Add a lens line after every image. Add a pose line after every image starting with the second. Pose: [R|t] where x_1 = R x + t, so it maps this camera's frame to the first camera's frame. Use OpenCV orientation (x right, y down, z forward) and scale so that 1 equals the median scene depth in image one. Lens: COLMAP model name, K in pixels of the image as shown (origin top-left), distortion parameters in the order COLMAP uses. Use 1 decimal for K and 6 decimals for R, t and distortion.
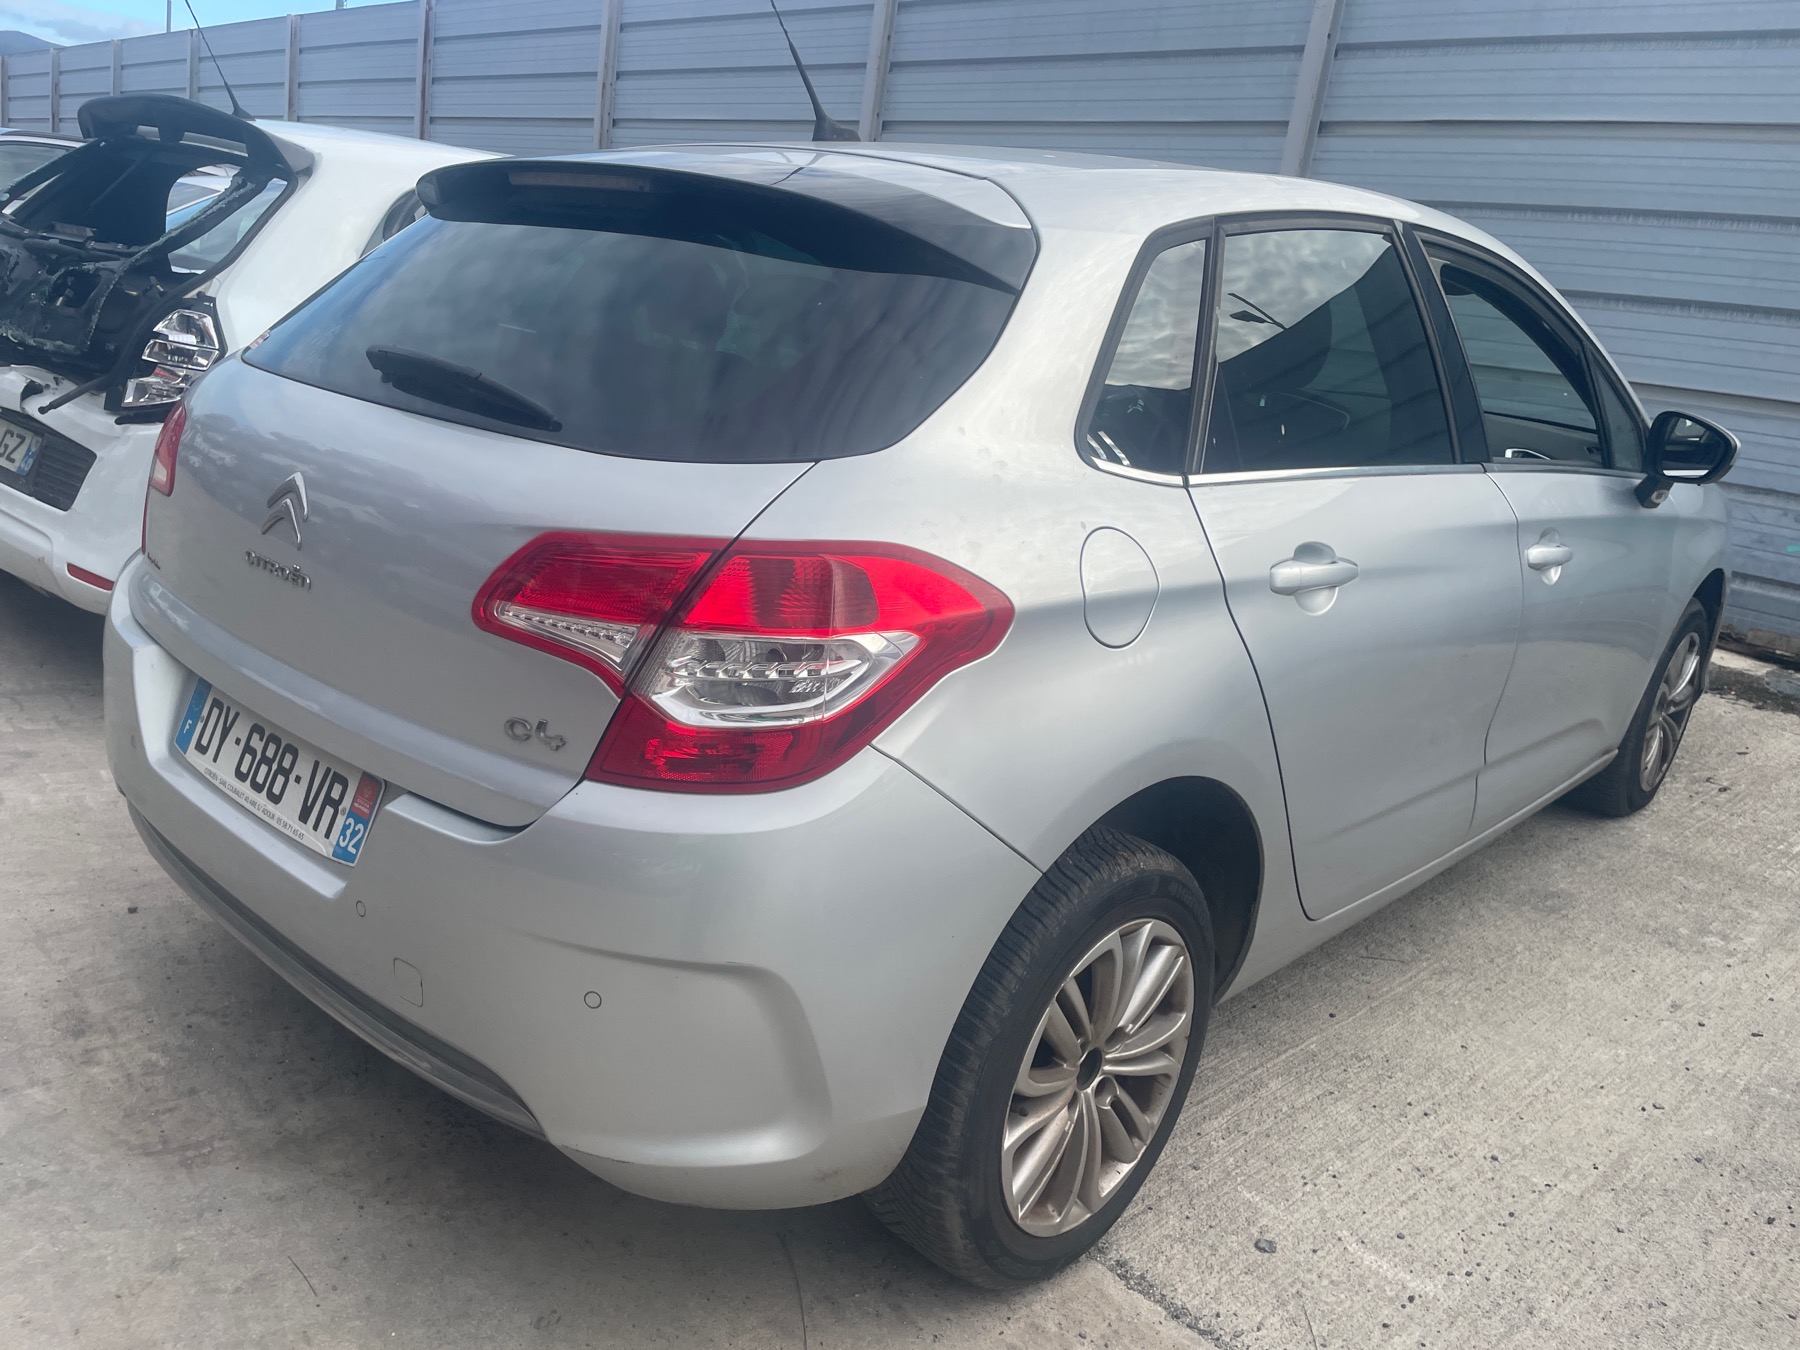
lens RADIAL K [[1358.5, 0, 898.9], [0, 1358.5, 684.8], [0, 0, 1]] dist [0.073650, -0.110240]
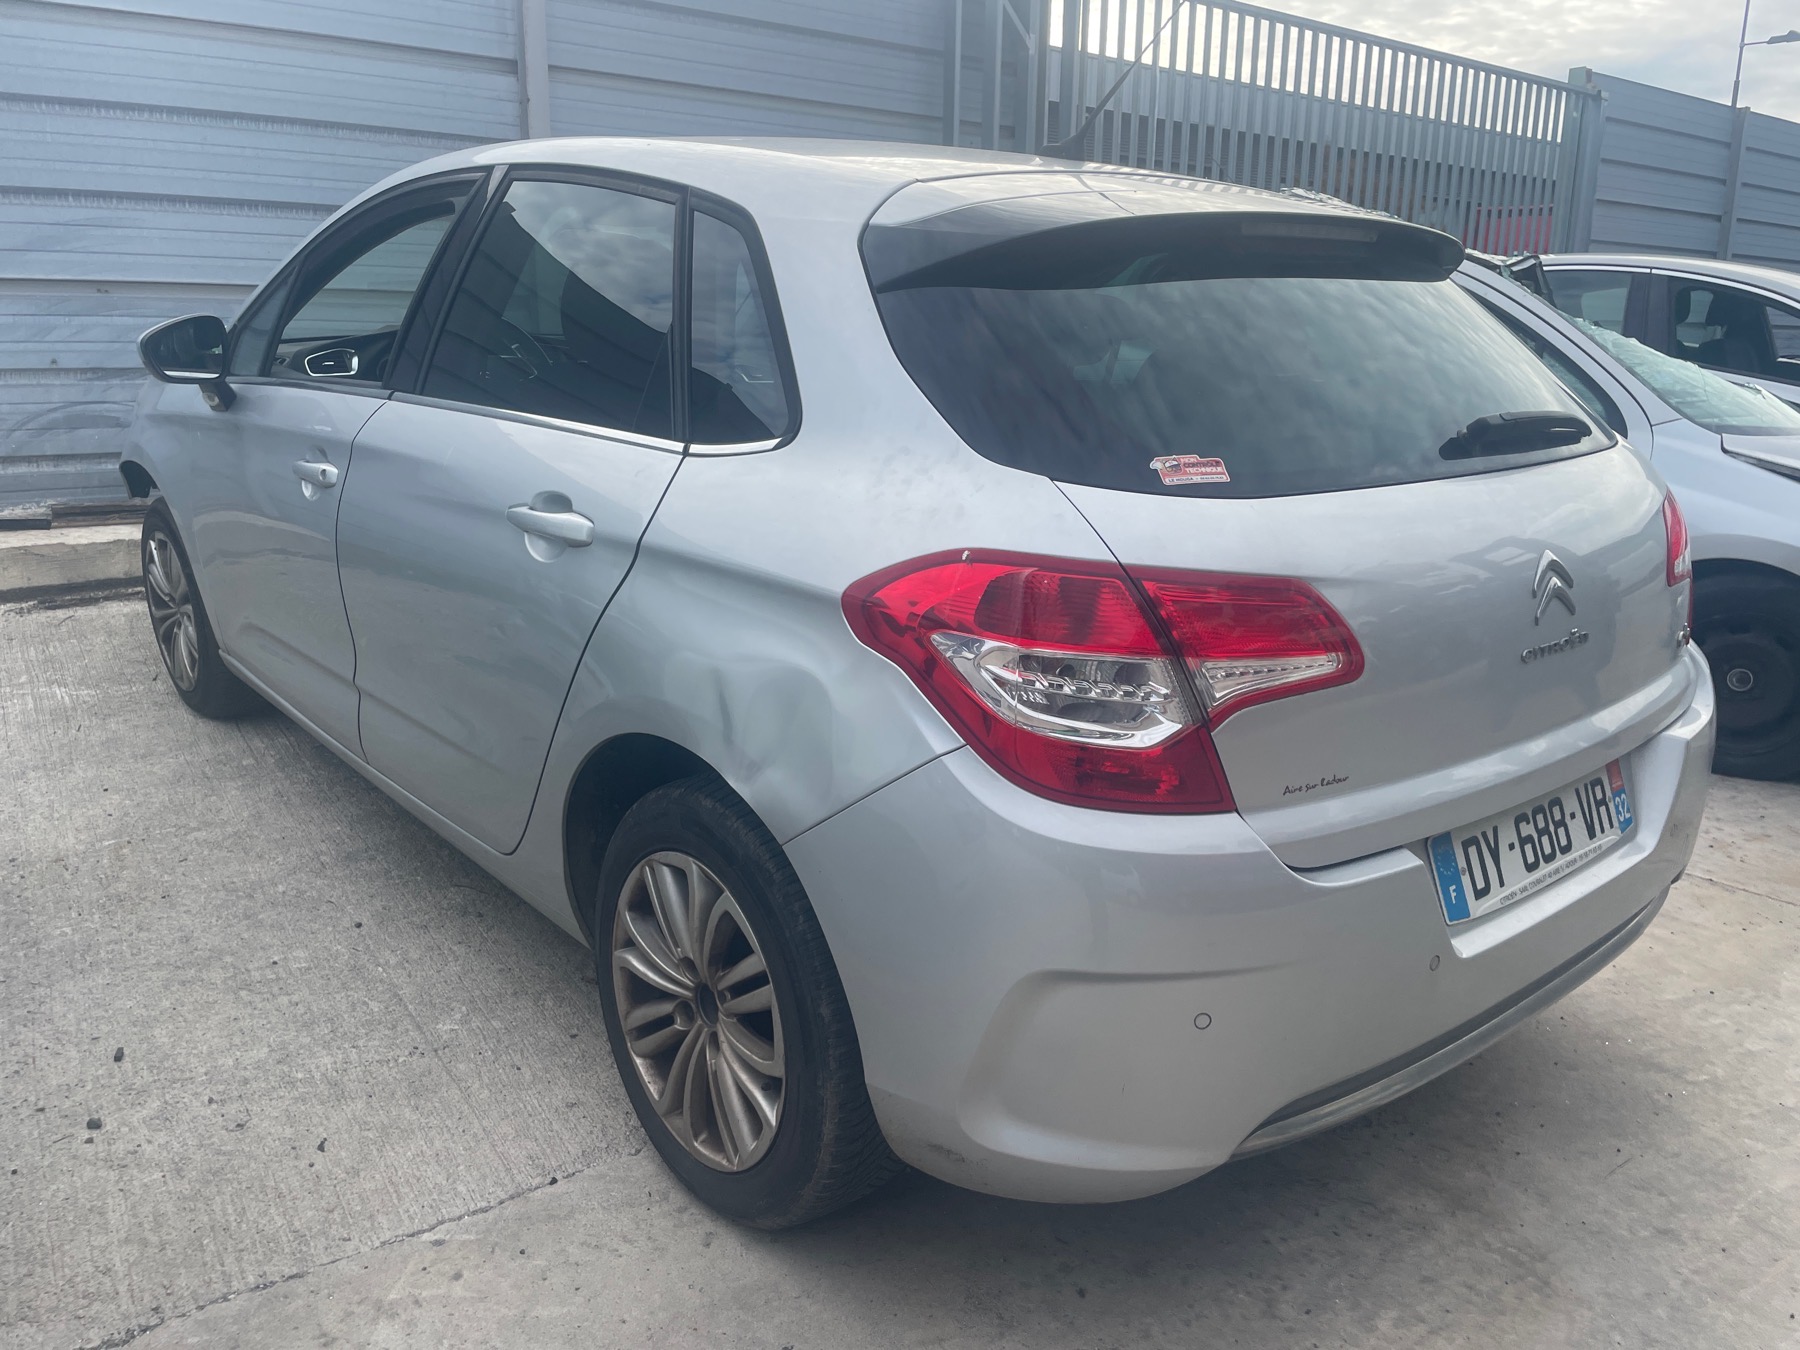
lens RADIAL K [[1355.8, 0, 891.5], [0, 1355.8, 663.1], [0, 0, 1]] dist [0.081361, -0.104835]
pose [[0.128598, -0.360632, 0.923800, -1.403634], [0.263874, 0.910396, 0.318667, -0.509271], [-0.955946, 0.202787, 0.212236, 1.196597]]
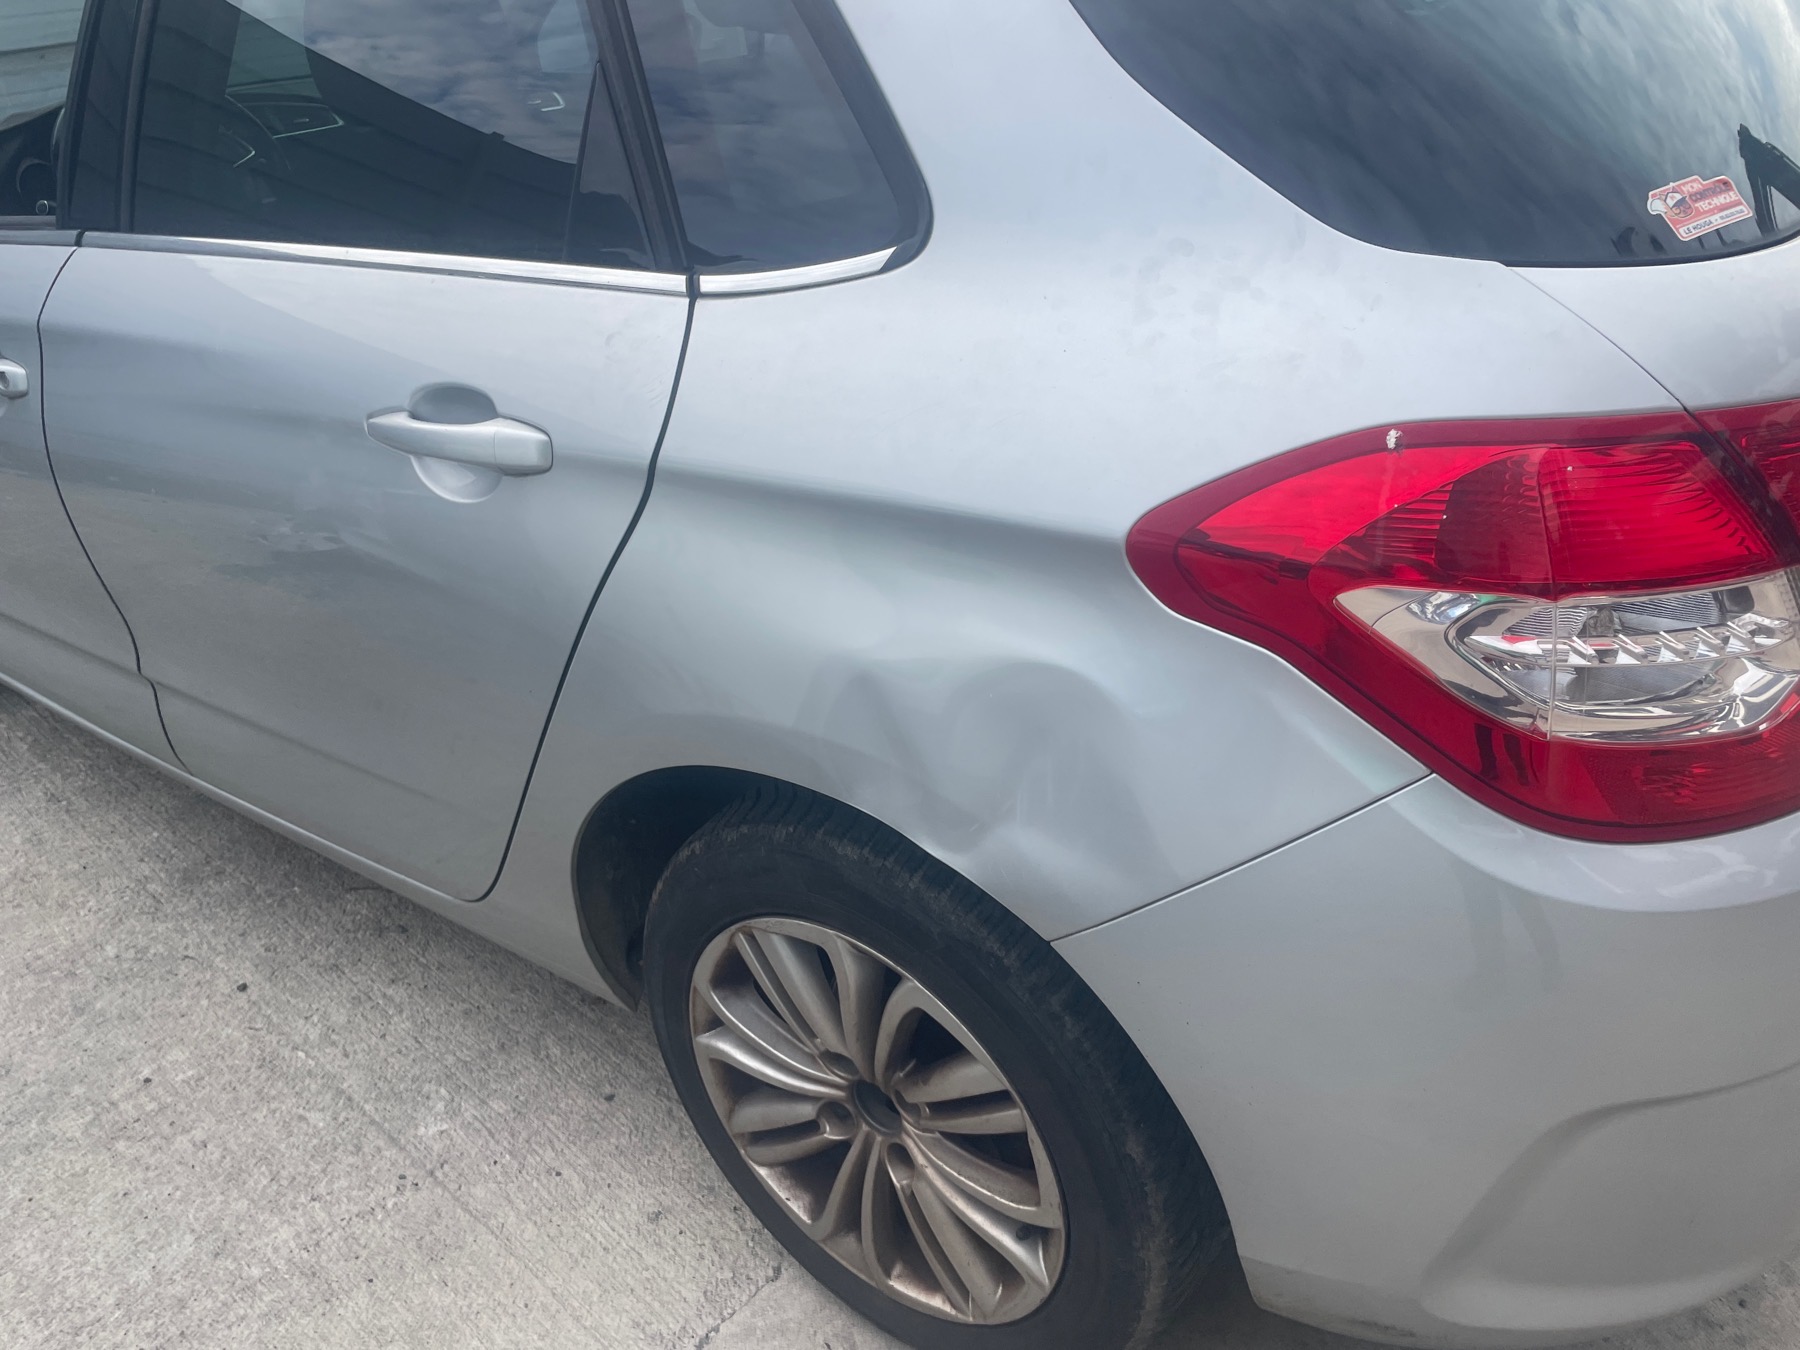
lens RADIAL K [[1364.7, 0, 871.5], [0, 1364.7, 661.0], [0, 0, 1]] dist [0.067959, -0.090017]
pose [[-0.101932, -0.552486, 0.827266, -1.008983], [0.355134, 0.756591, 0.549044, -0.548232], [-0.929241, 0.349756, 0.119086, 1.445575]]
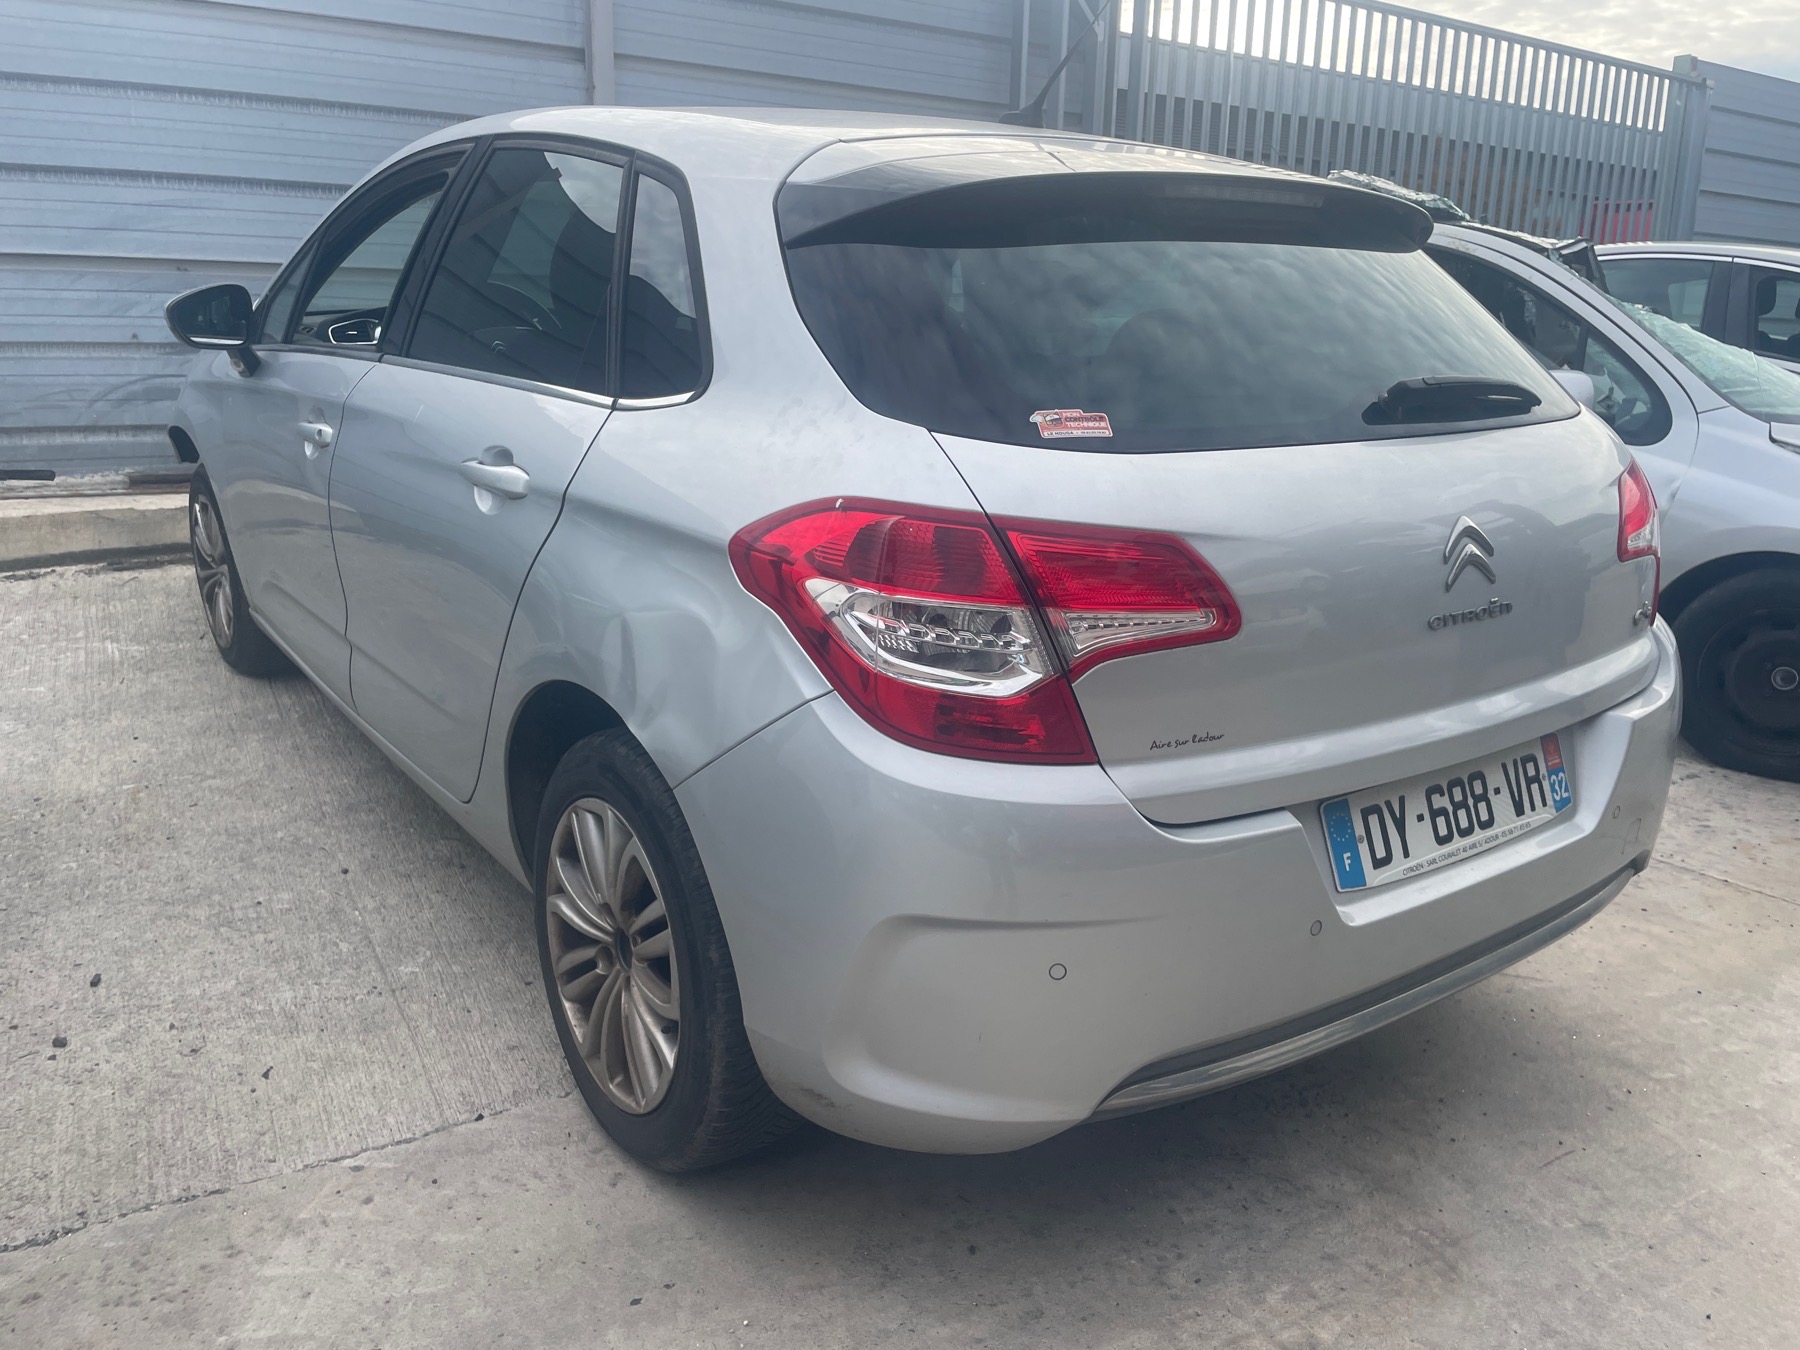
lens RADIAL K [[1354.6, 0, 891.4], [0, 1354.6, 649.1], [0, 0, 1]] dist [0.080747, -0.104794]
pose [[0.202929, -0.351219, 0.914038, -1.398477], [0.262237, 0.918855, 0.294850, -0.449119], [-0.943425, 0.179860, 0.278565, 1.068846]]
